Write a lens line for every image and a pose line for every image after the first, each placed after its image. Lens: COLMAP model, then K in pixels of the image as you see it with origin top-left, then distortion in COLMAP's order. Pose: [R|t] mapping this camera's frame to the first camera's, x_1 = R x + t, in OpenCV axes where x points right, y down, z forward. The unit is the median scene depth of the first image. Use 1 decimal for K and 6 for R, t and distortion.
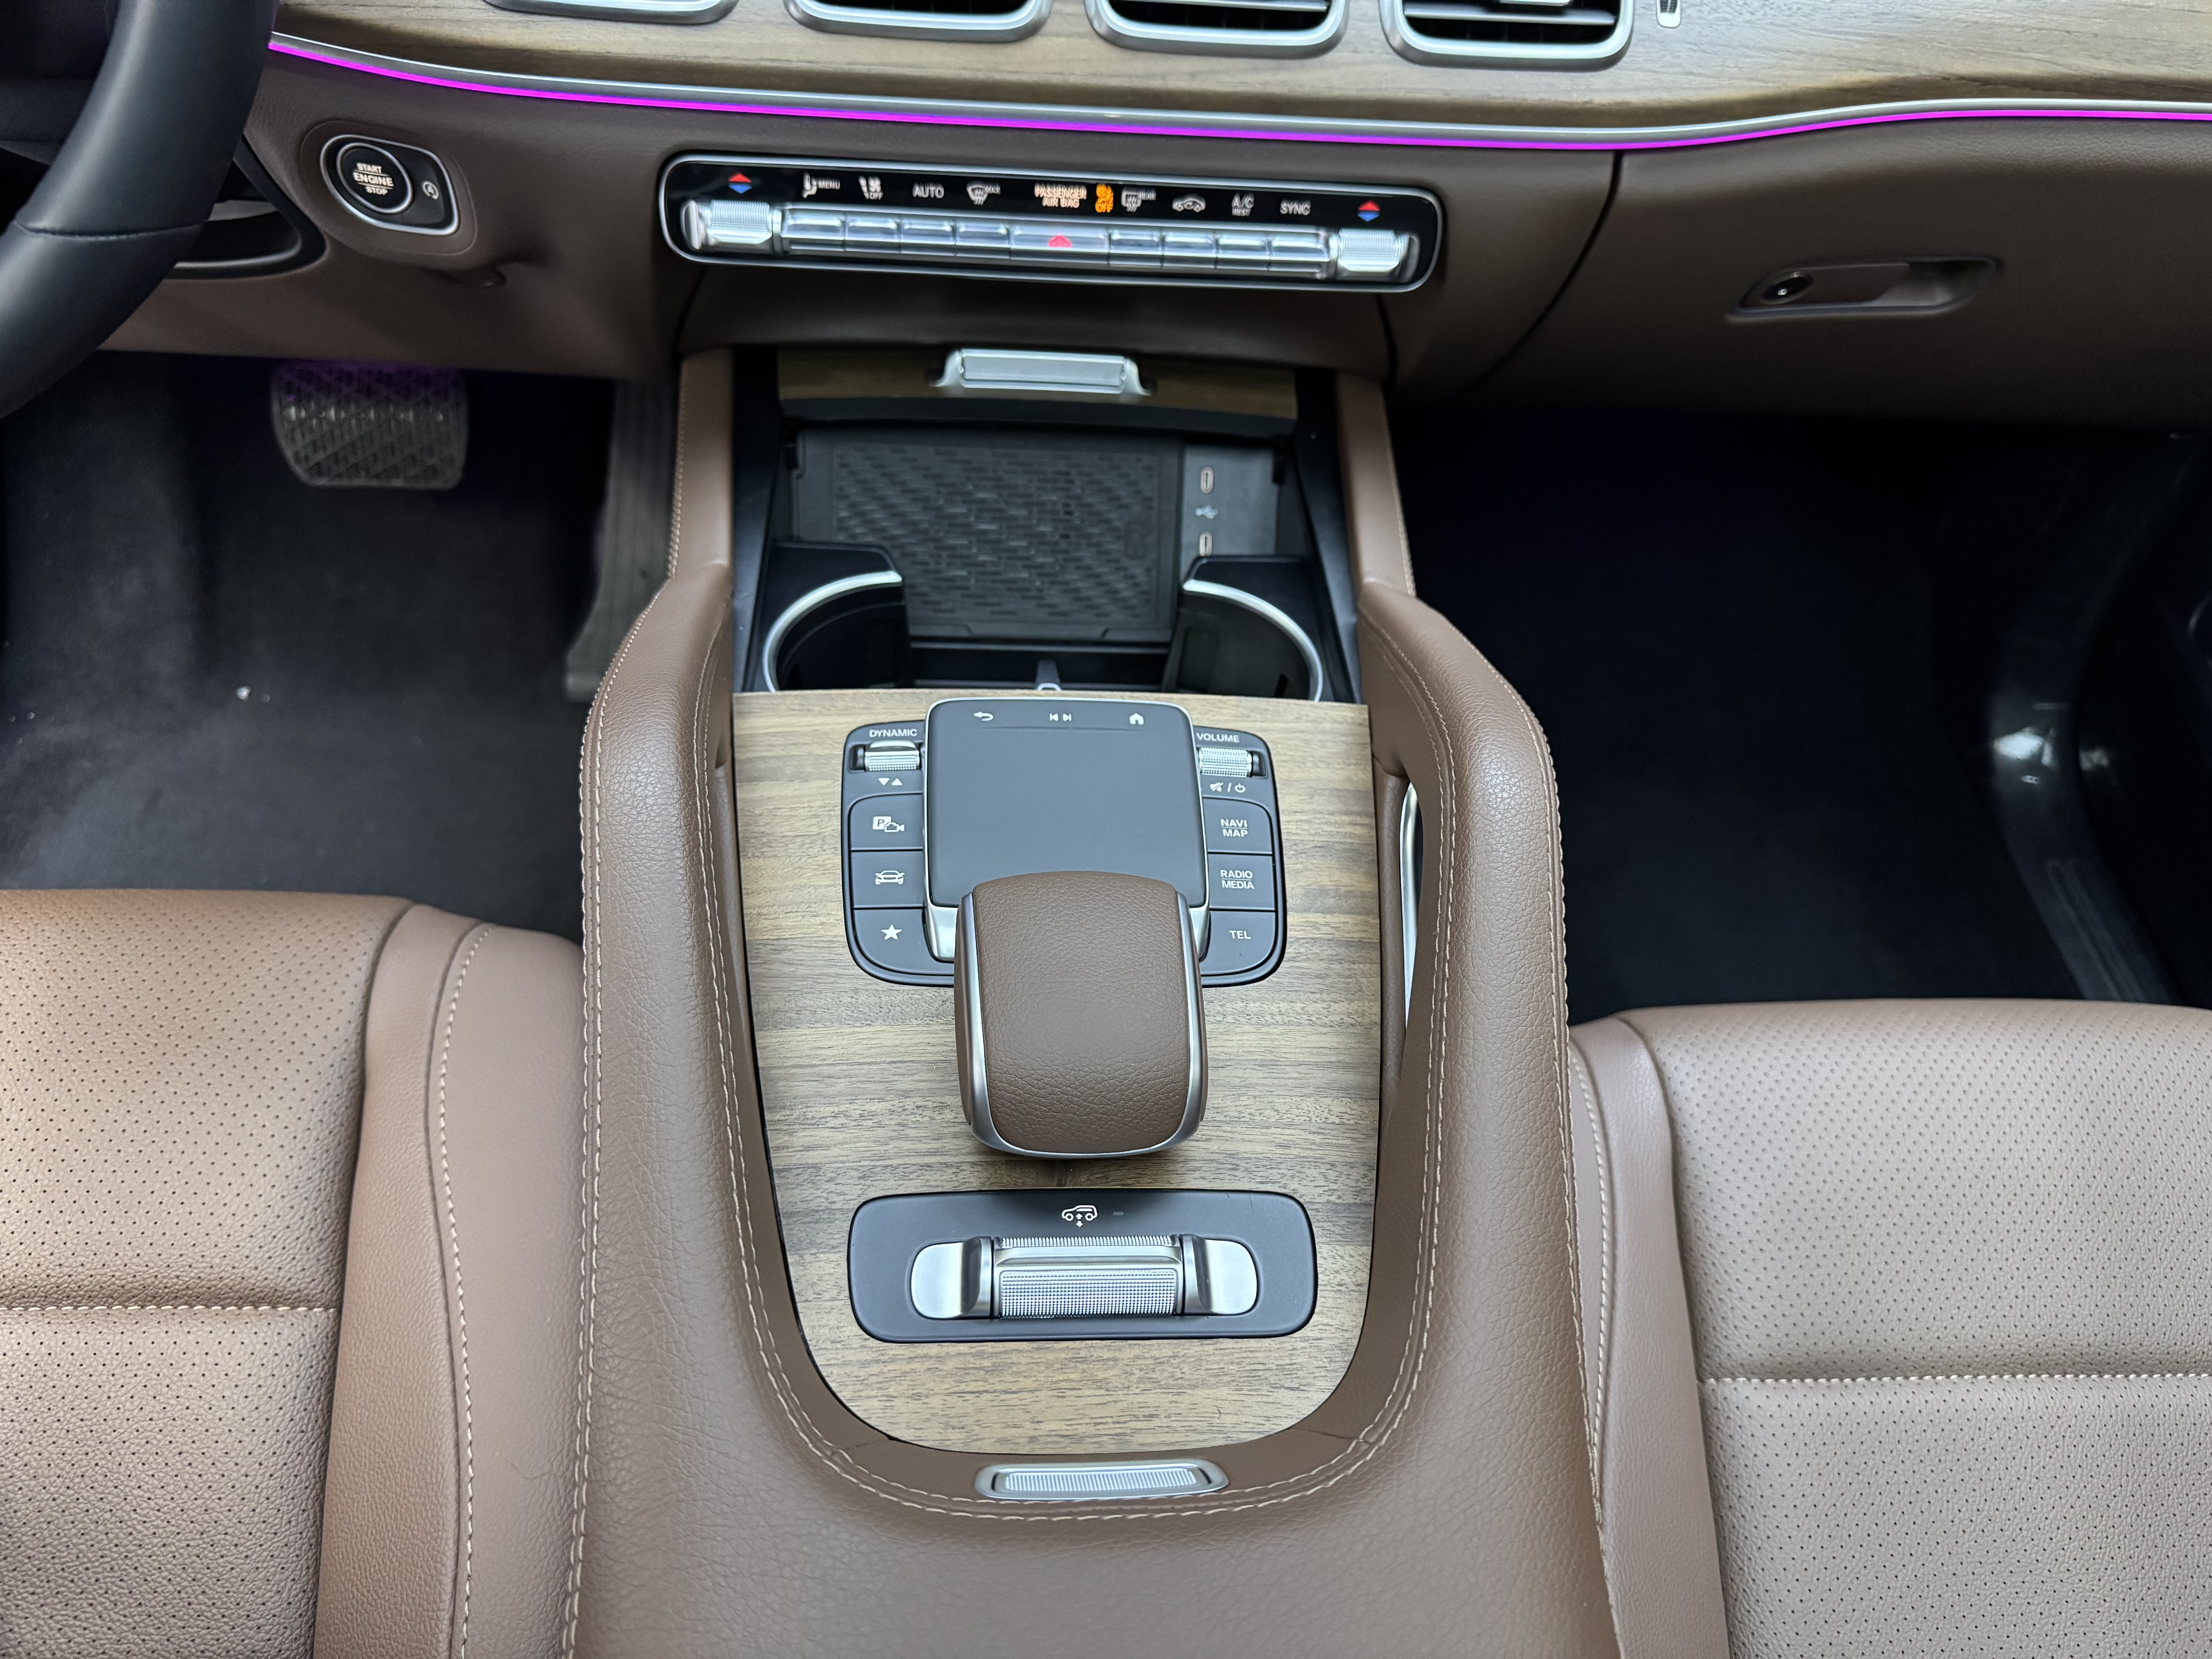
lens RADIAL K [[1530.3, 0, 1108.3], [0, 1530.3, 839.3], [0, 0, 1]] dist [0.009950, -0.023720]
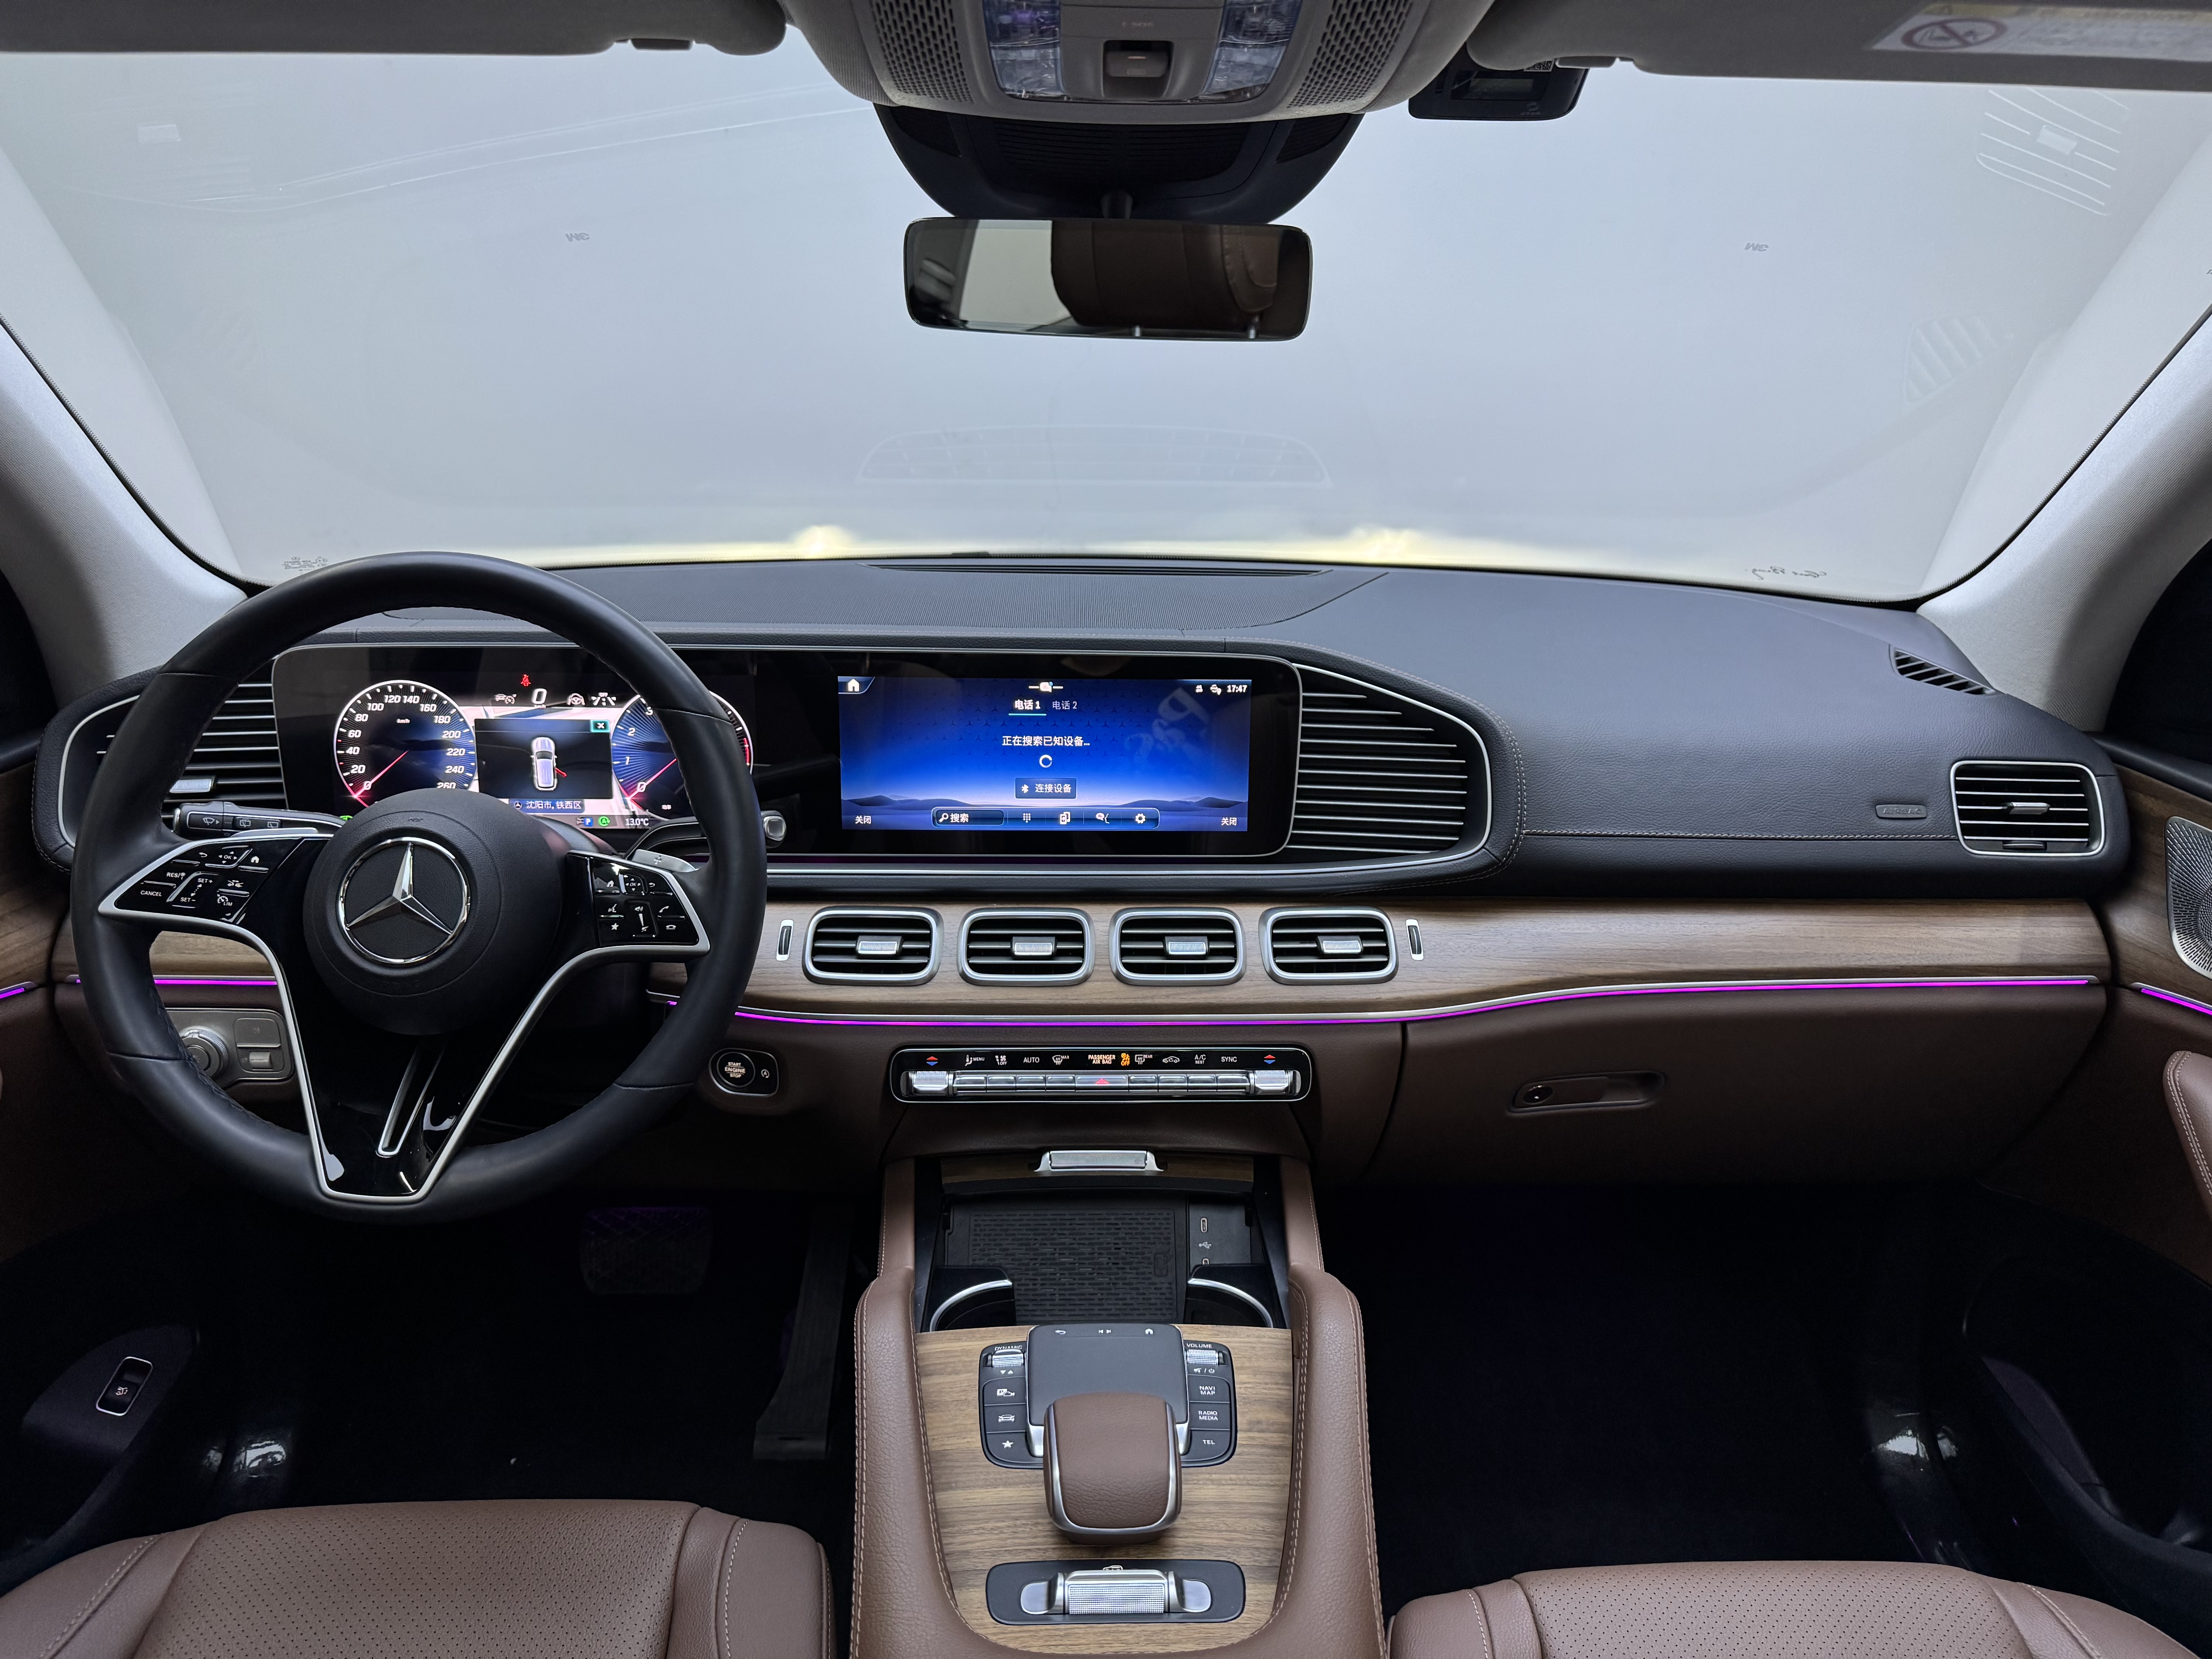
lens RADIAL K [[1530.3, 0, 1109.1], [0, 1530.3, 829.5], [0, 0, 1]] dist [0.009950, -0.023720]
pose [[0.997261, -0.057363, -0.046684, 0.081365], [0.022467, 0.836358, -0.547723, 0.369321], [0.070464, 0.545174, 0.835356, -0.712638]]
